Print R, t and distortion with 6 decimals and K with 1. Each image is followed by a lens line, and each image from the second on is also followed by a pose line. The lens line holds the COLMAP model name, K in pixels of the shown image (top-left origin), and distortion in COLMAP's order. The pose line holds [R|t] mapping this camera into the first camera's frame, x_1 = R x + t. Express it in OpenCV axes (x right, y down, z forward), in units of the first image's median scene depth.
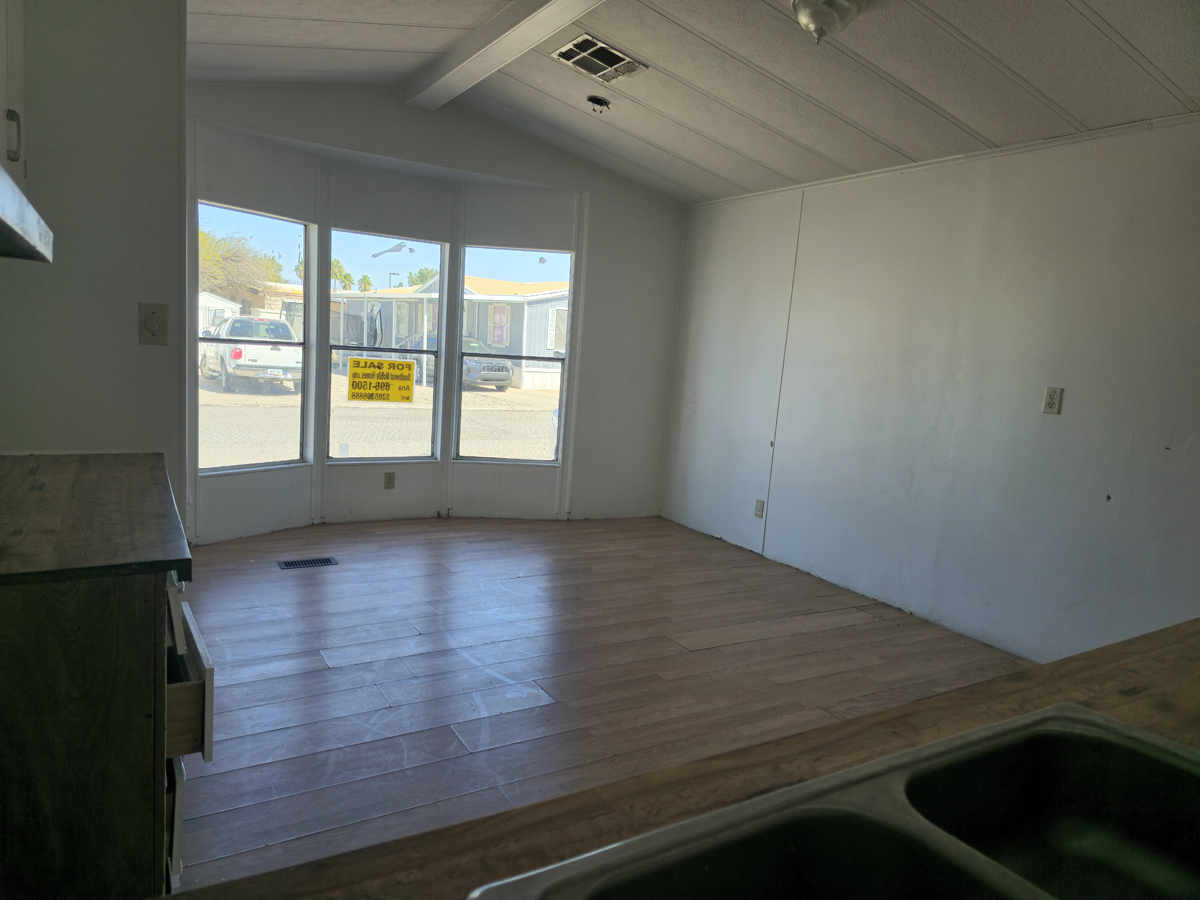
lens RADIAL K [[789.0, 0, 591.0], [0, 789.0, 435.8], [0, 0, 1]] dist [0.078667, -0.075027]
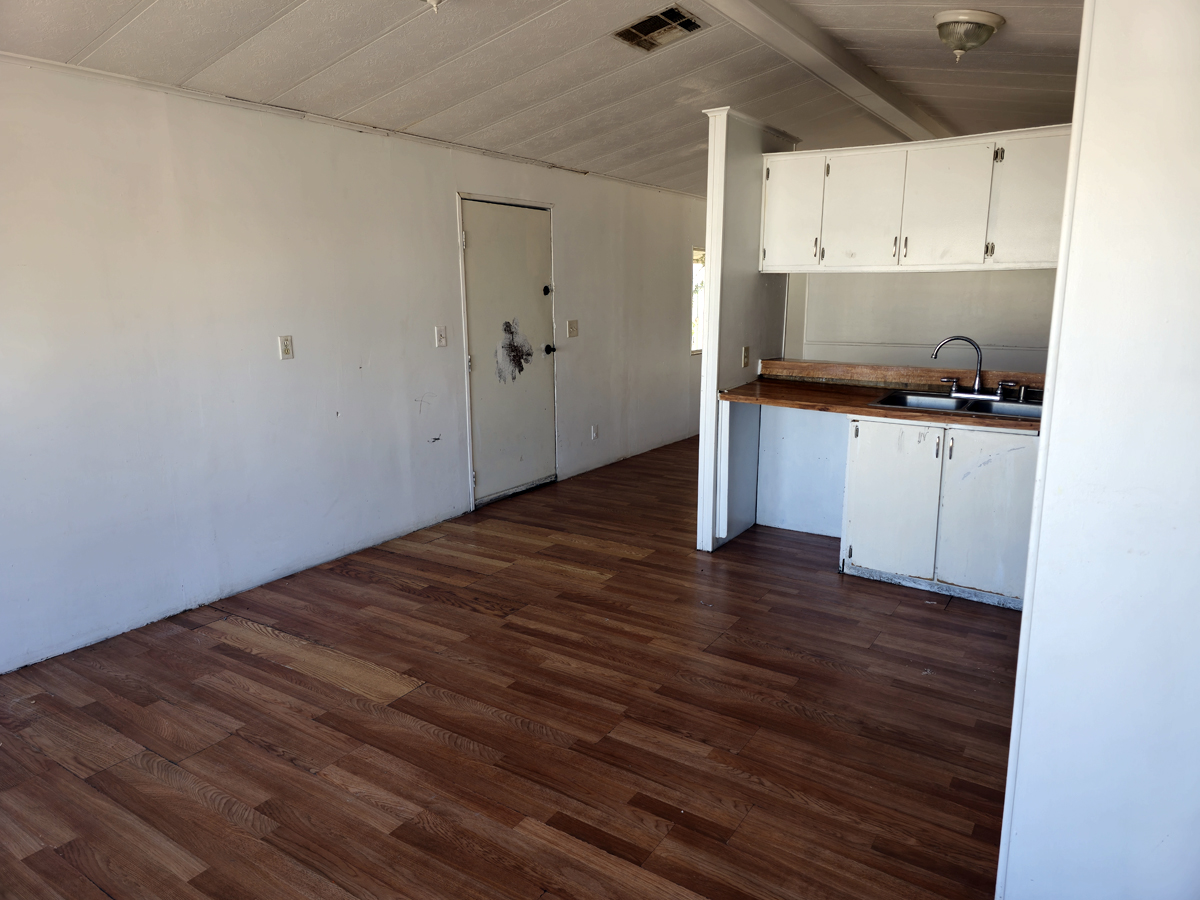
lens RADIAL K [[789.0, 0, 591.0], [0, 789.0, 435.8], [0, 0, 1]] dist [0.078667, -0.075027]
pose [[-0.442253, -0.226222, 0.867891, -0.417060], [0.088228, 0.952001, 0.293104, -0.144845], [-0.892540, 0.206199, -0.401067, 0.726465]]
